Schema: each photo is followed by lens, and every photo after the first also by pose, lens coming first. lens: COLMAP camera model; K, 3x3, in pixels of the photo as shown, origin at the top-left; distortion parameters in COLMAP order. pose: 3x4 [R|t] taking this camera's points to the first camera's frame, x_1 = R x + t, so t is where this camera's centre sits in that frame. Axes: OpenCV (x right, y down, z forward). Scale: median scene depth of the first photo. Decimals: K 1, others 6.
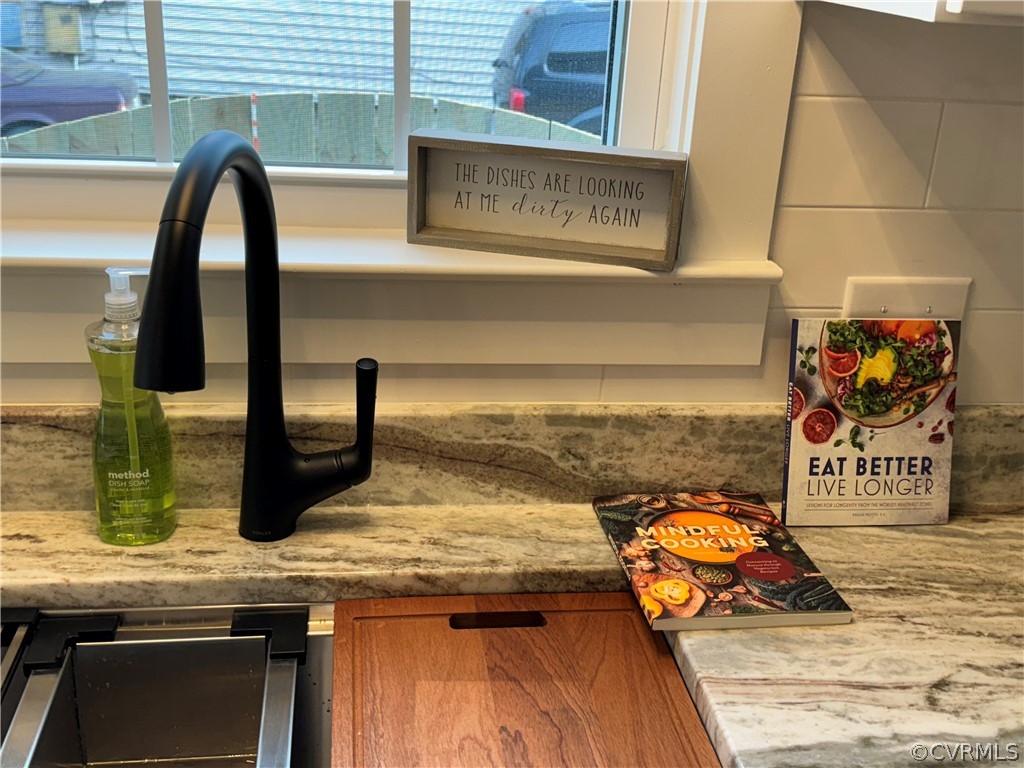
lens RADIAL K [[1171.8, 0, 512.0], [0, 1171.8, 384.0], [0, 0, 1]] dist [0.219502, -0.517567]
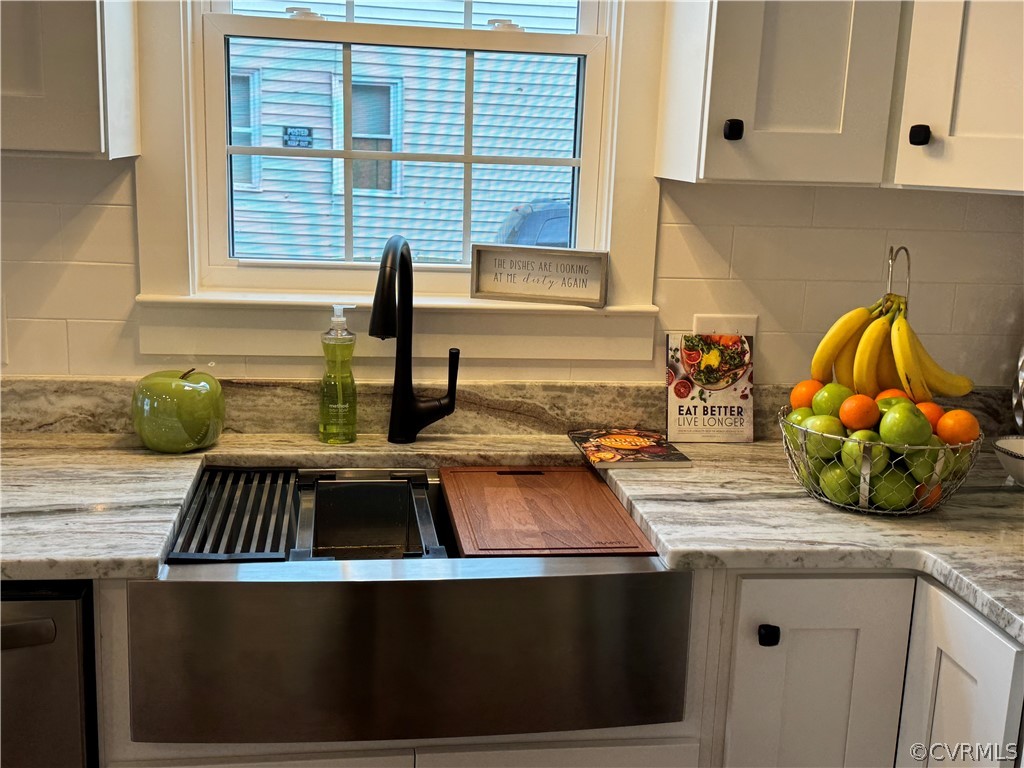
lens RADIAL K [[1171.8, 0, 512.0], [0, 1171.8, 384.0], [0, 0, 1]] dist [0.219502, -0.517567]
pose [[0.999850, -0.015055, 0.008618, -0.037706], [0.016243, 0.986917, -0.160411, 0.336441], [-0.006091, 0.160527, 0.987013, -0.916394]]
